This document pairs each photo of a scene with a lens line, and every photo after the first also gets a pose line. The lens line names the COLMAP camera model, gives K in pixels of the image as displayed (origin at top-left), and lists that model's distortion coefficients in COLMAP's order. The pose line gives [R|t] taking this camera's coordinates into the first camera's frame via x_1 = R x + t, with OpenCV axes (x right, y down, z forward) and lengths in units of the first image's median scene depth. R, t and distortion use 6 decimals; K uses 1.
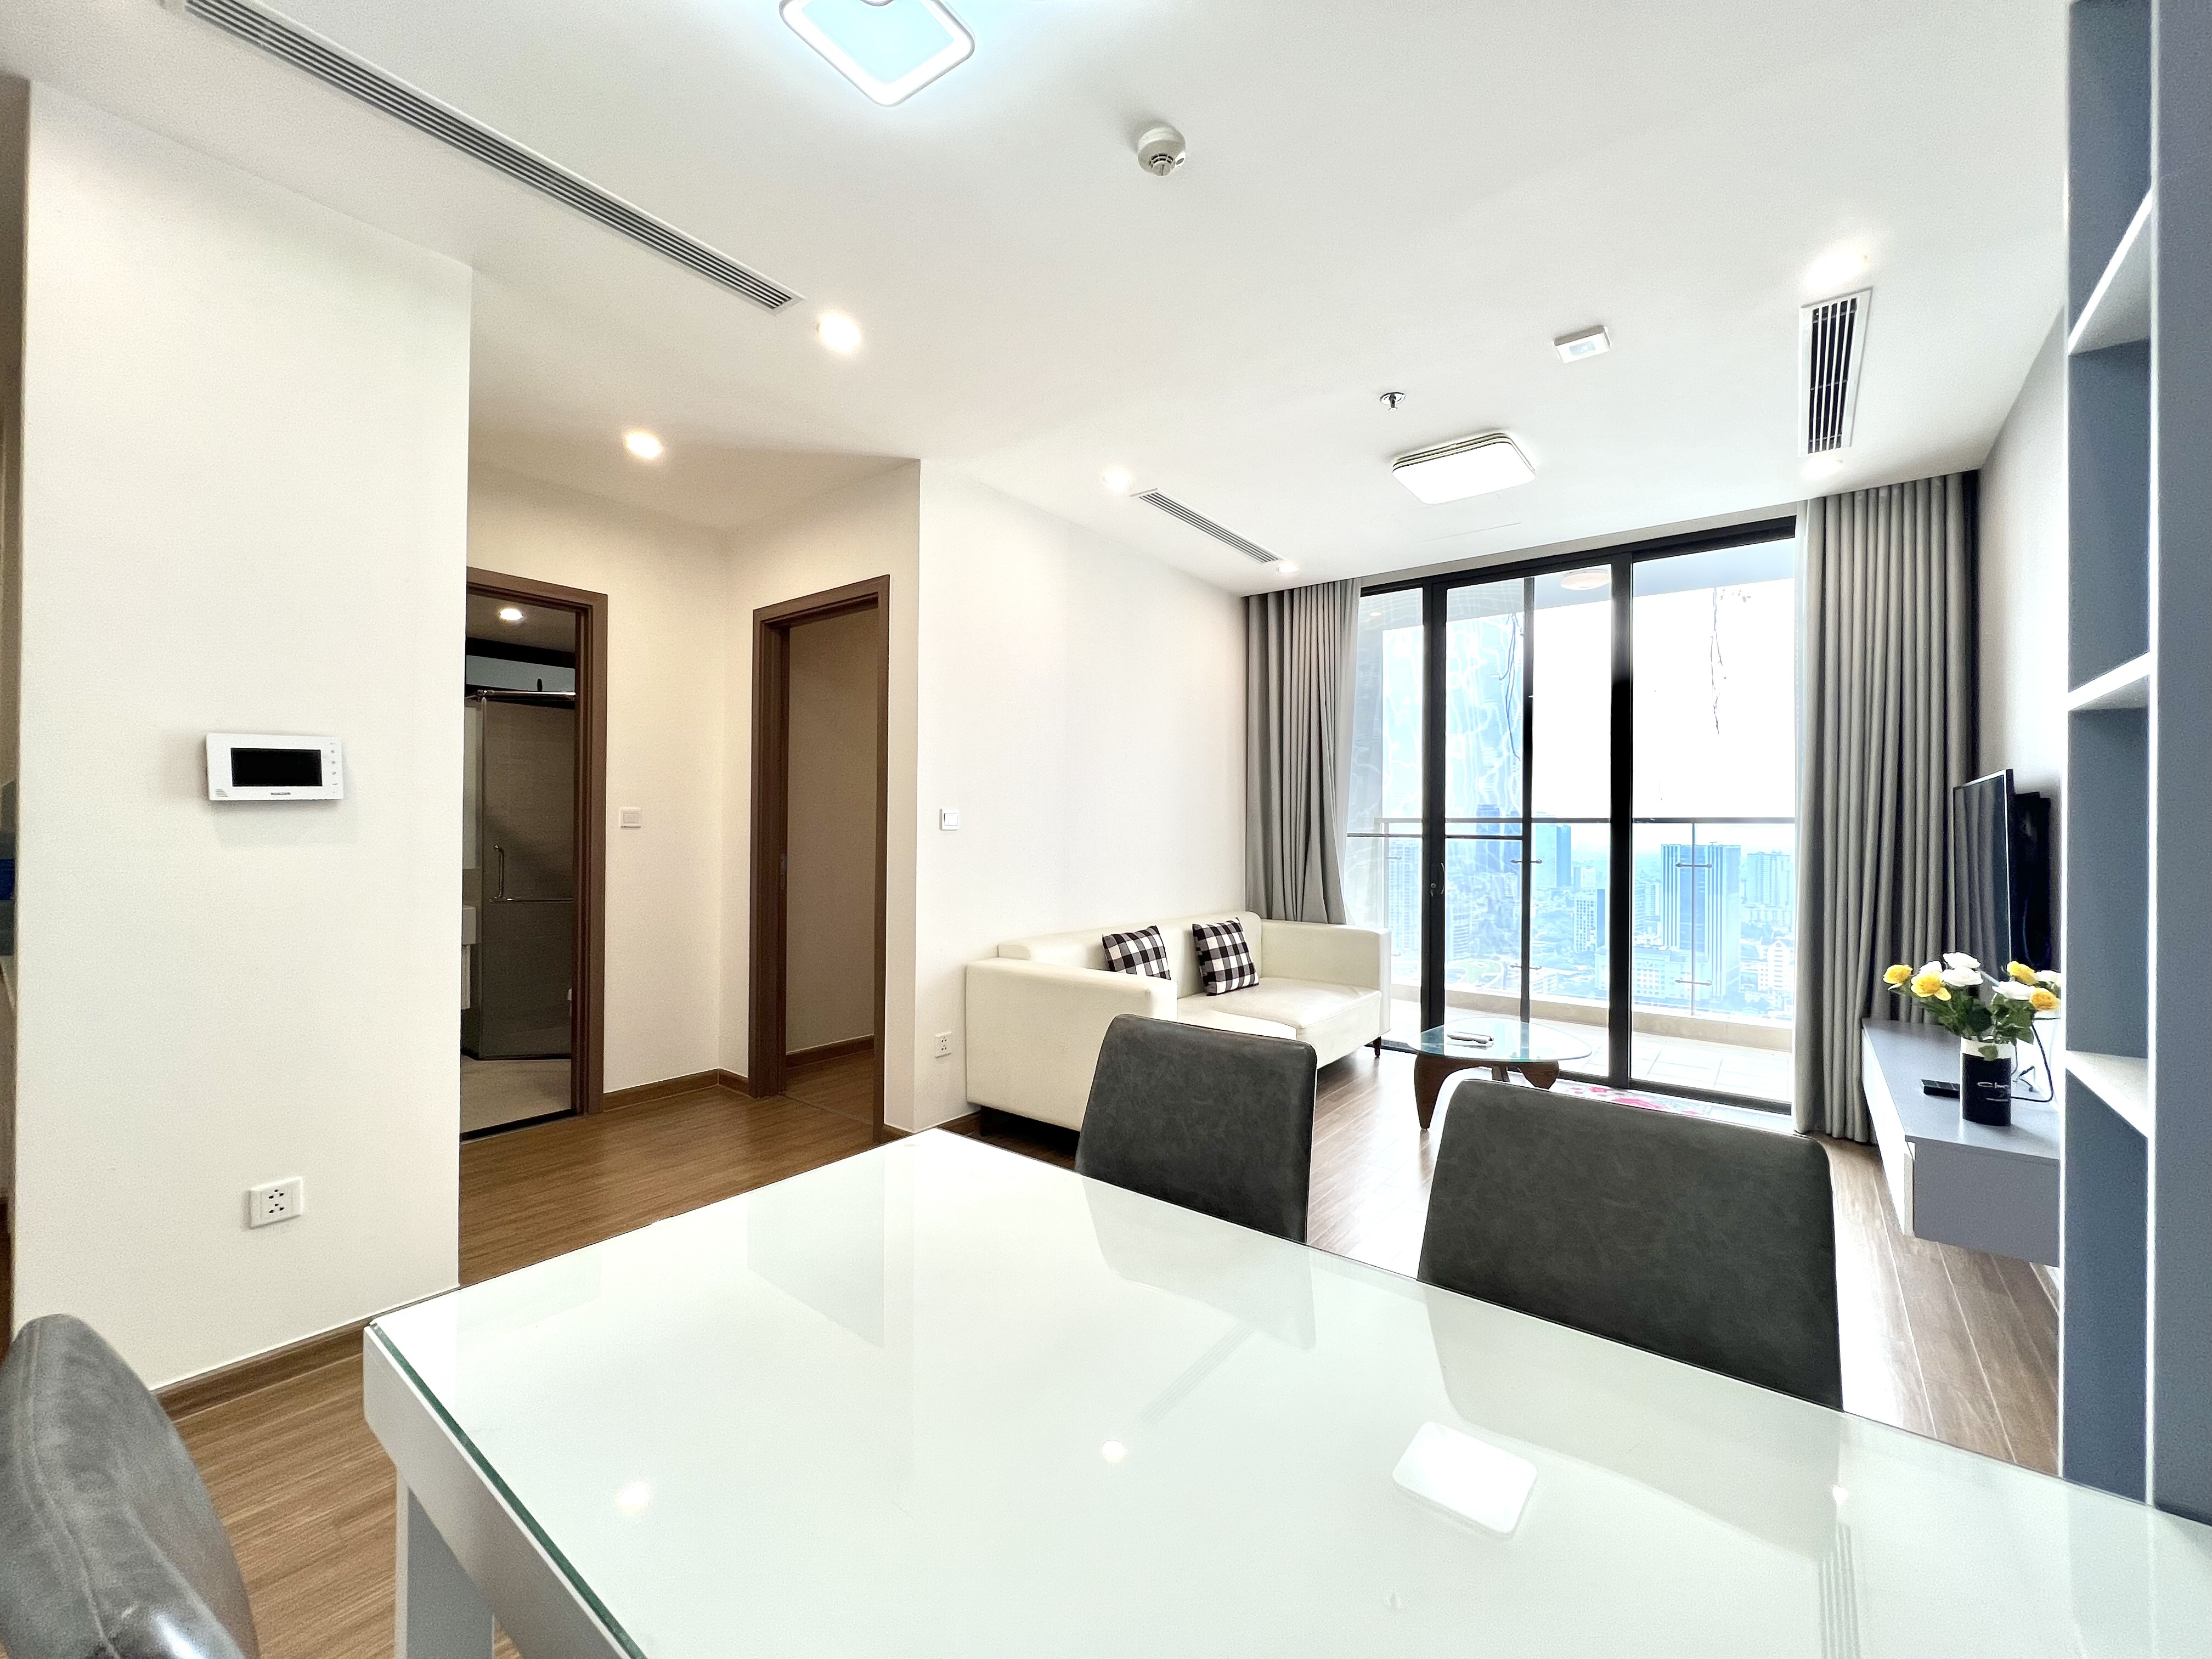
lens RADIAL K [[888.7, 0, 1103.5], [0, 888.7, 825.4], [0, 0, 1]] dist [-0.003729, -0.000060]
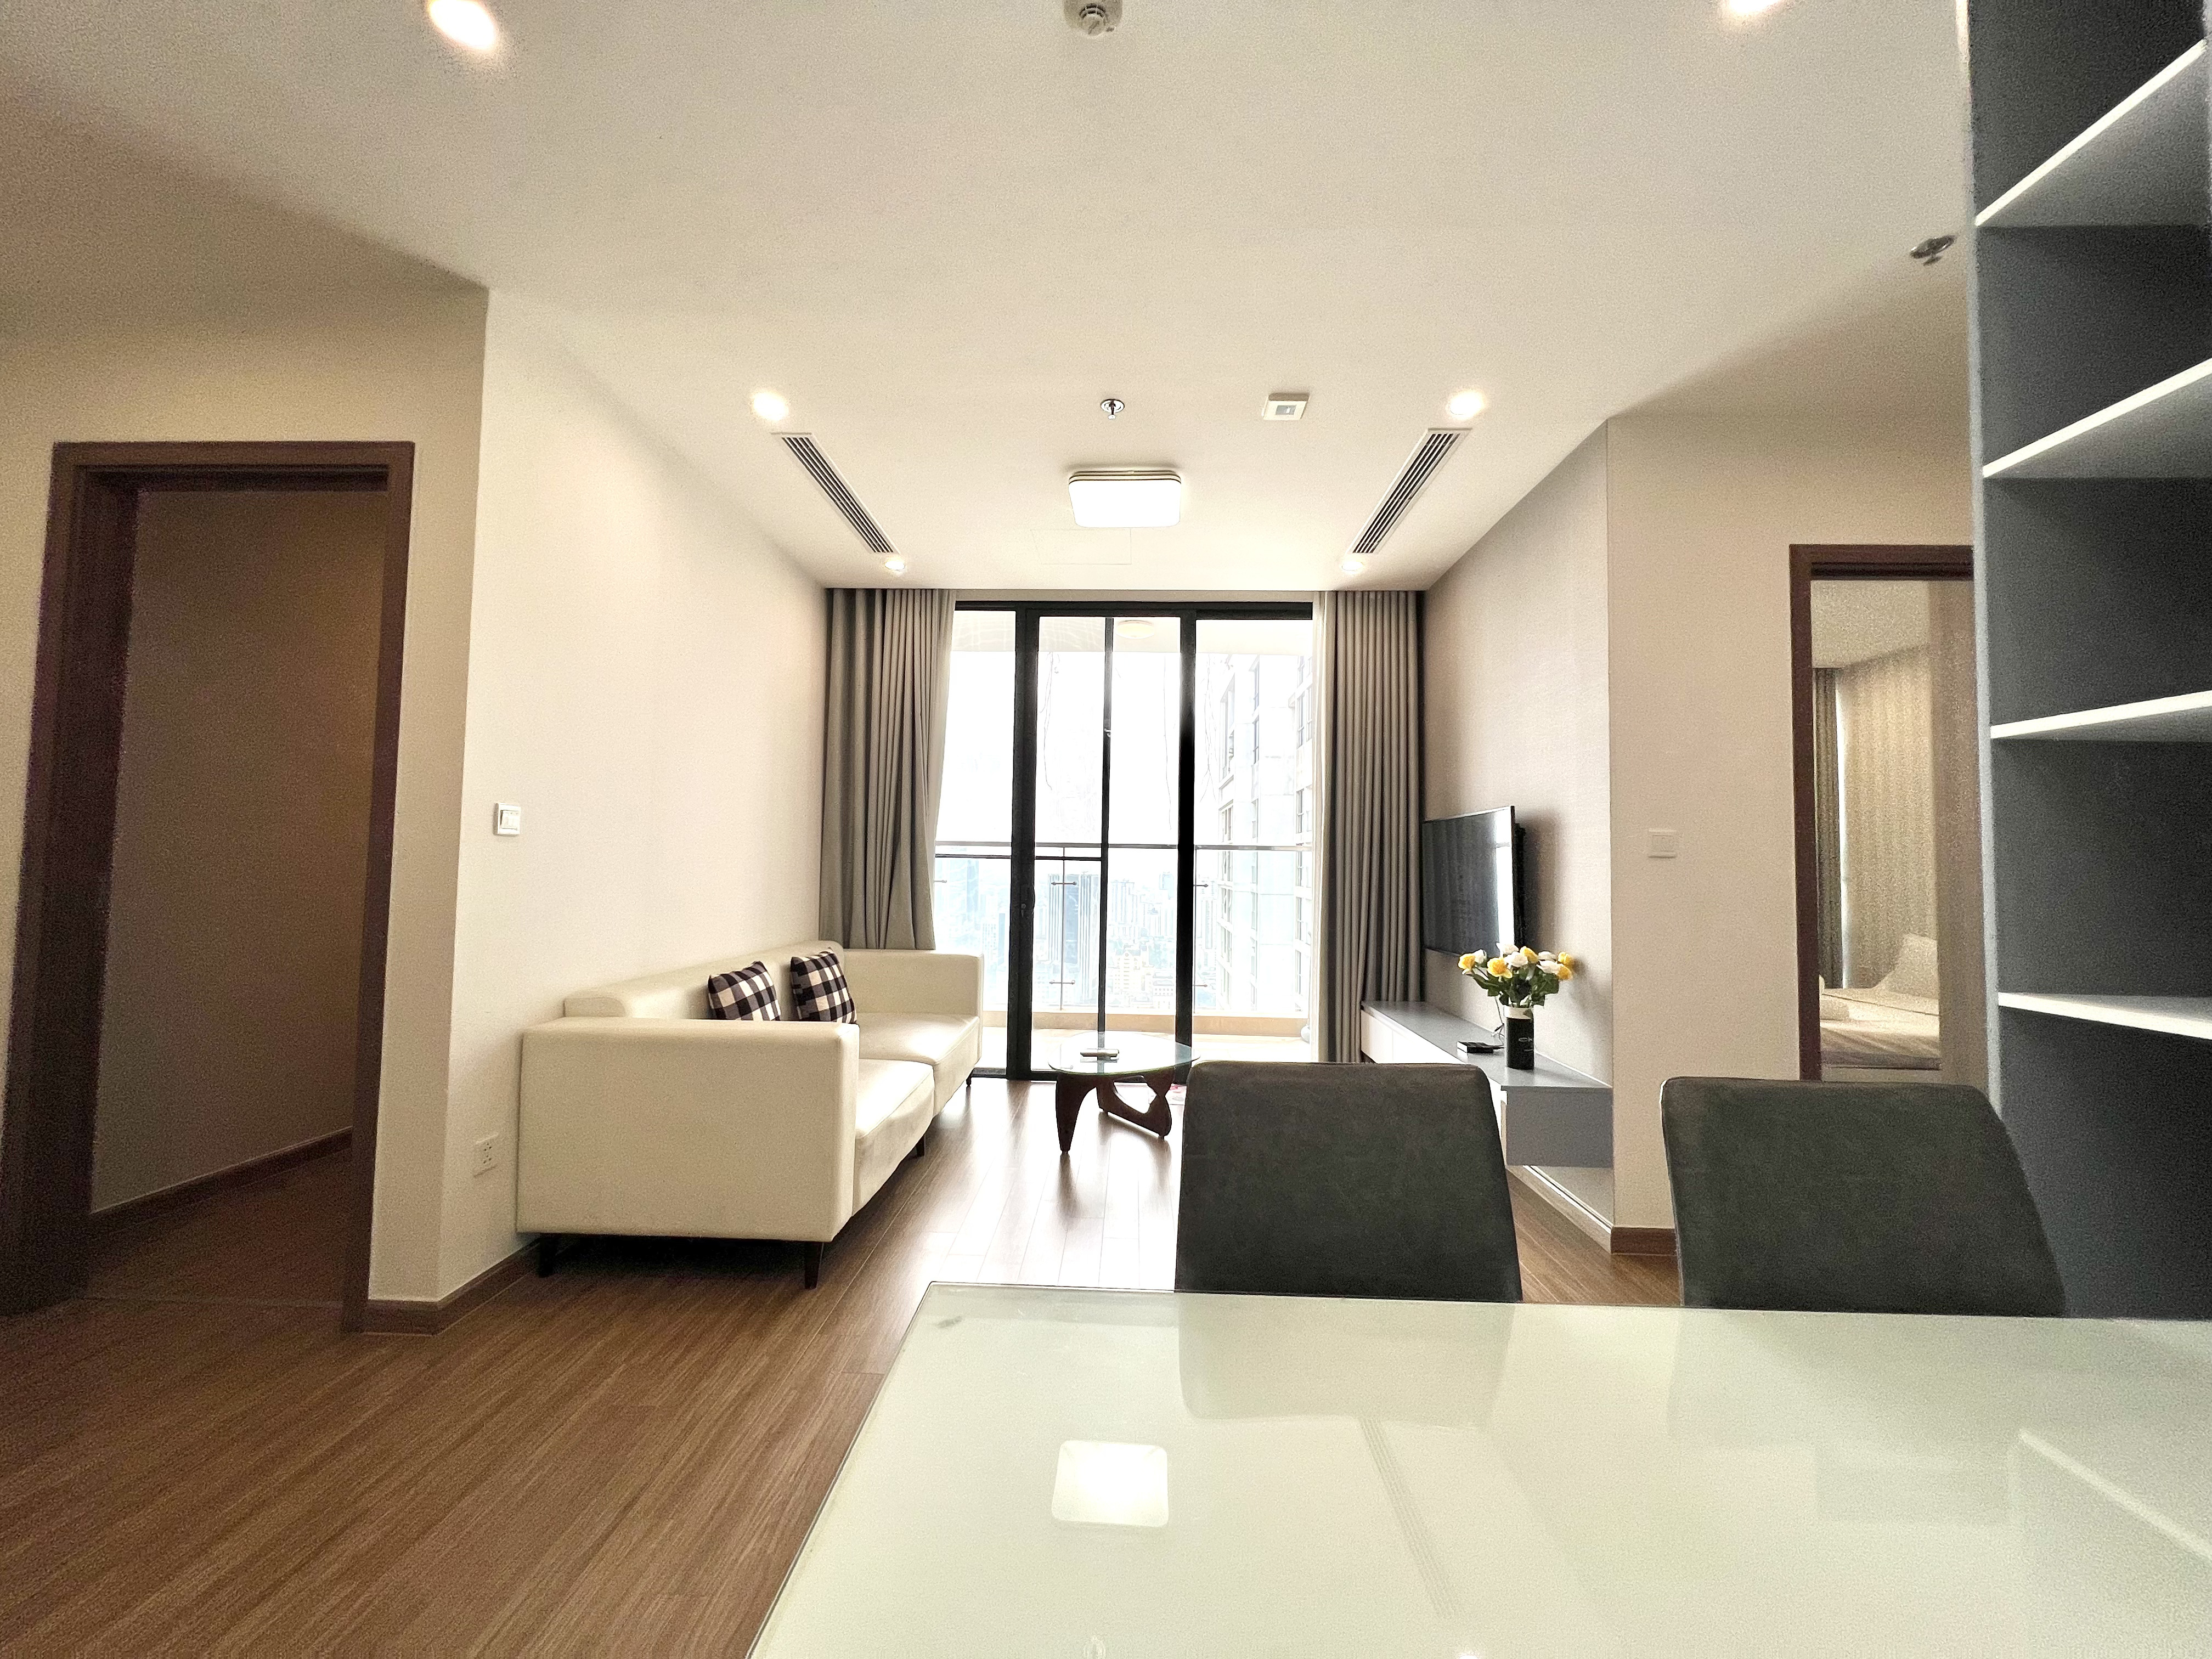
lens RADIAL K [[888.7, 0, 1103.5], [0, 888.7, 825.4], [0, 0, 1]] dist [-0.003729, -0.000060]
pose [[0.811730, 0.031228, 0.583198, -0.175432], [-0.011683, 0.999238, -0.037245, 0.015530], [-0.583917, 0.023419, 0.811476, 0.156522]]
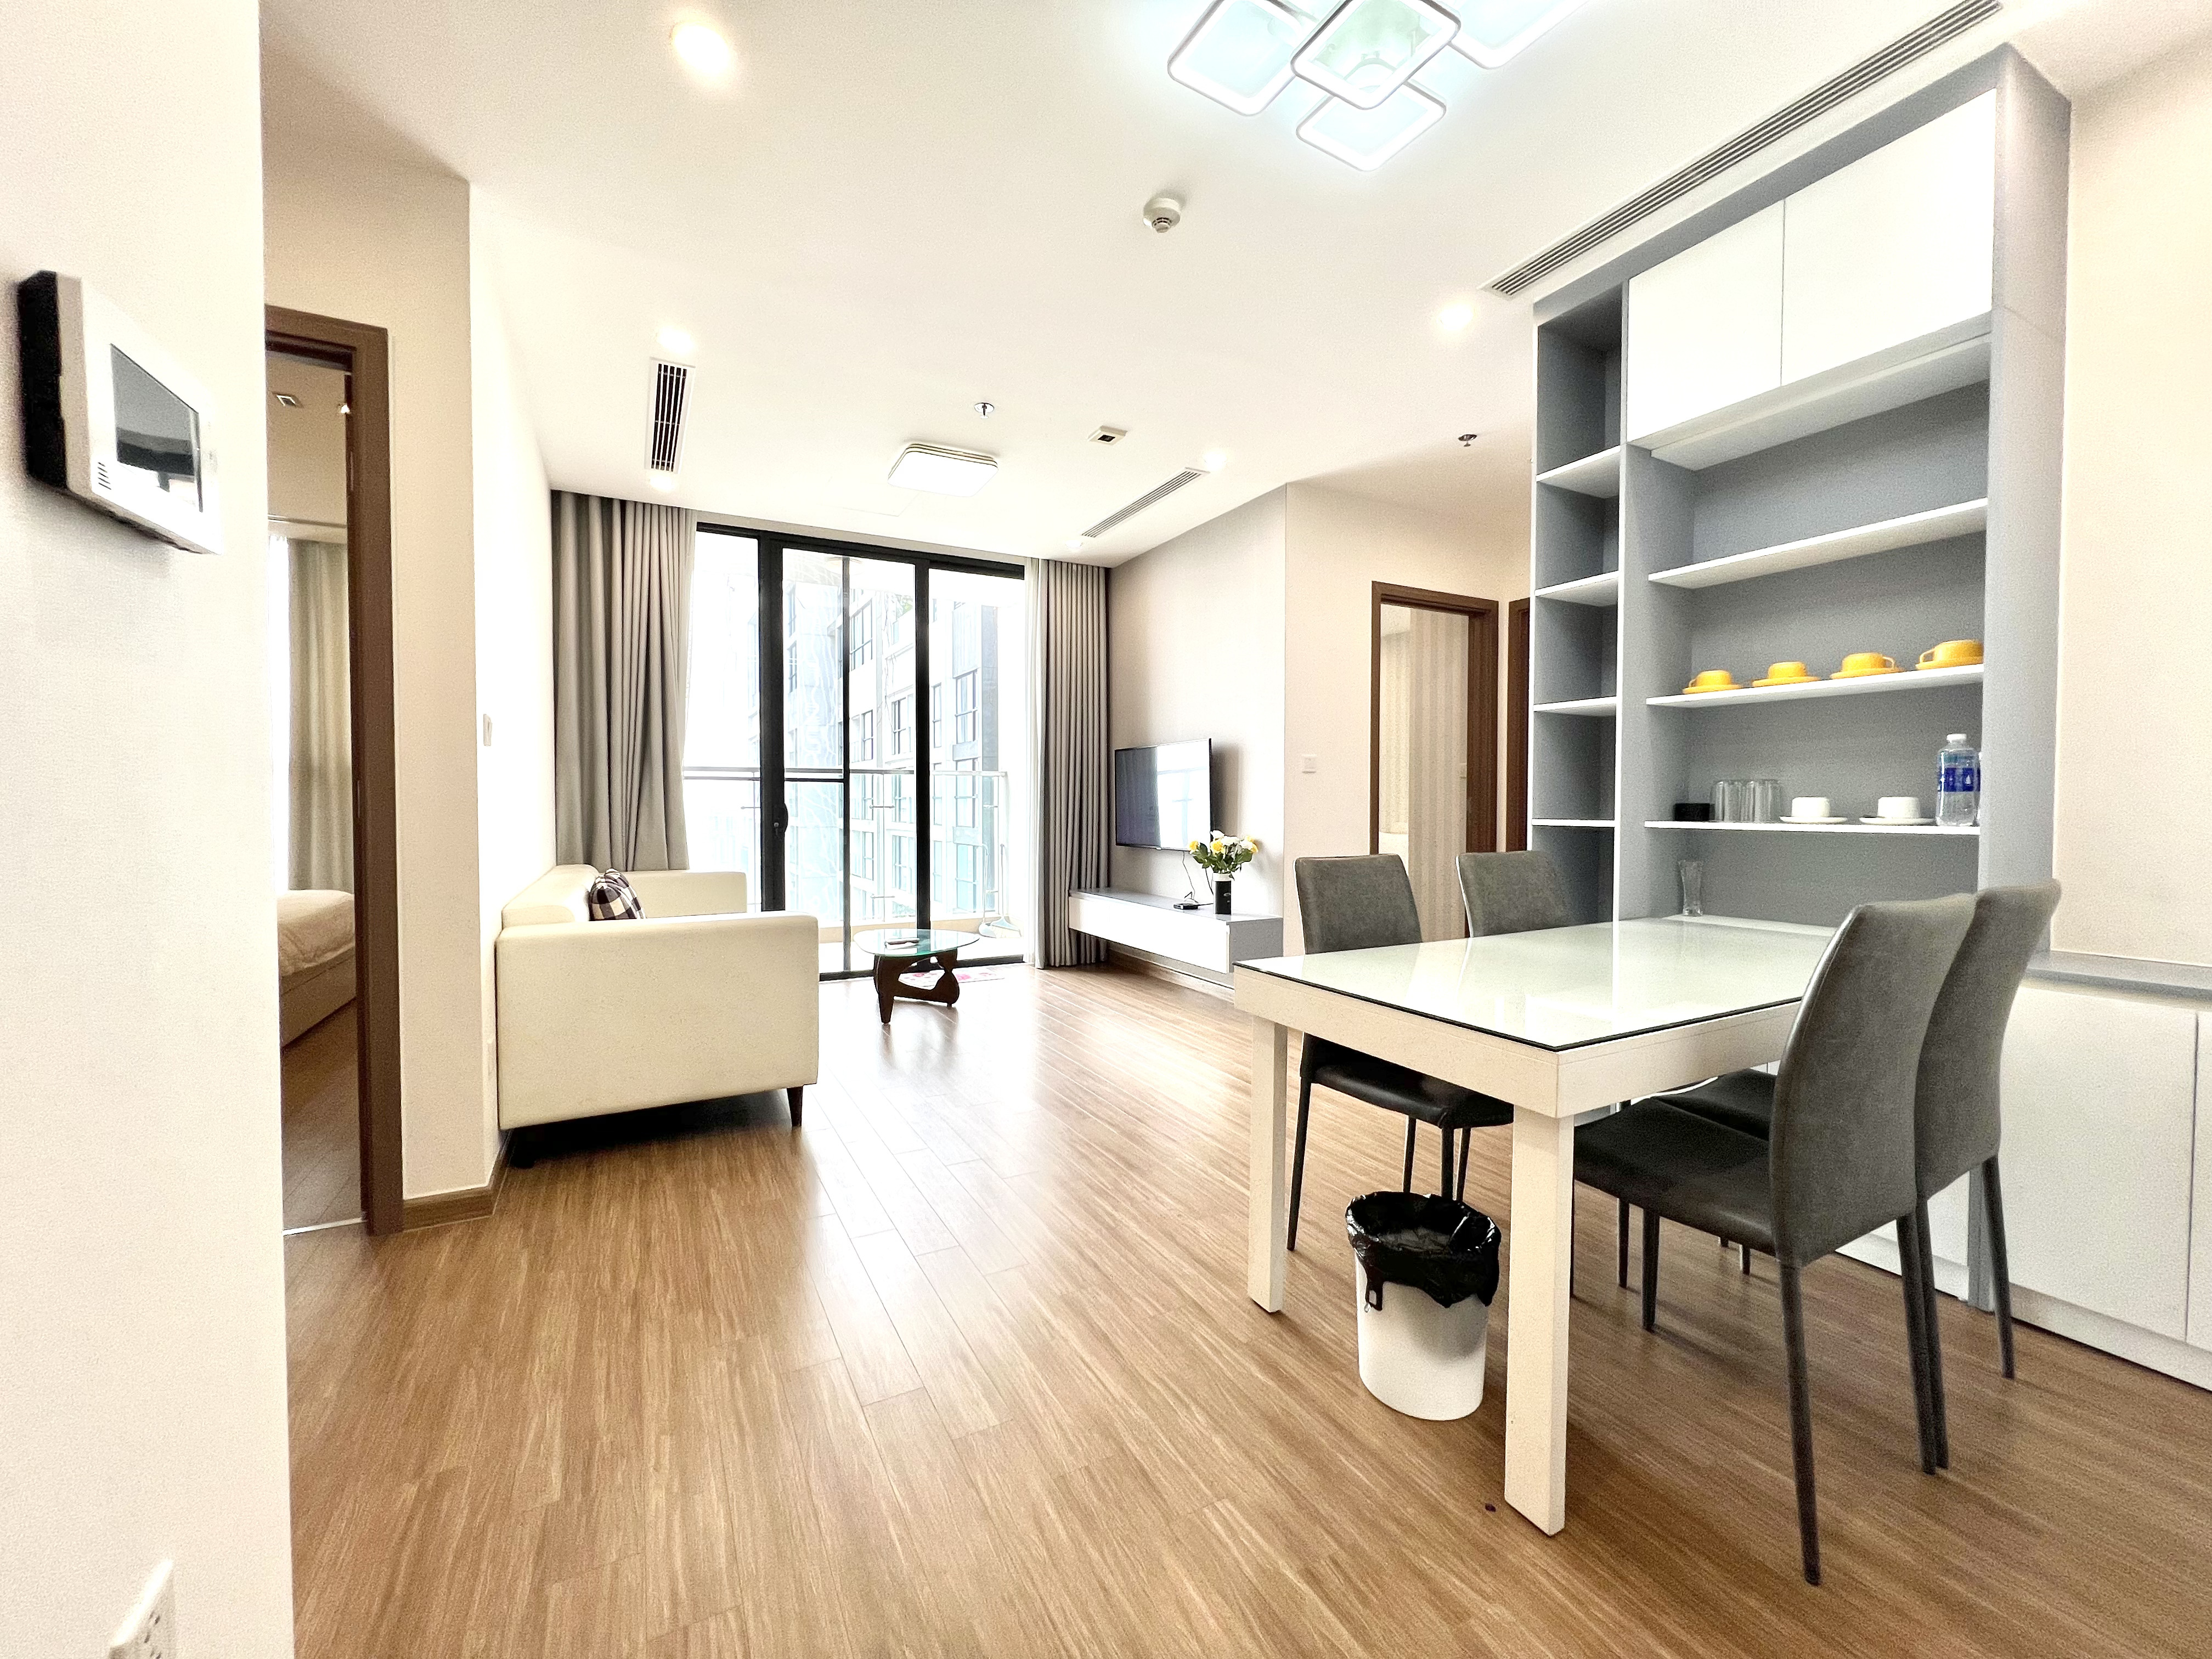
lens RADIAL K [[888.7, 0, 1103.5], [0, 888.7, 825.4], [0, 0, 1]] dist [-0.003729, -0.000060]
pose [[0.410480, -0.032126, 0.911303, -0.537113], [-0.000471, 0.999372, 0.035443, 0.037070], [-0.911869, -0.014978, 0.410207, 0.245498]]
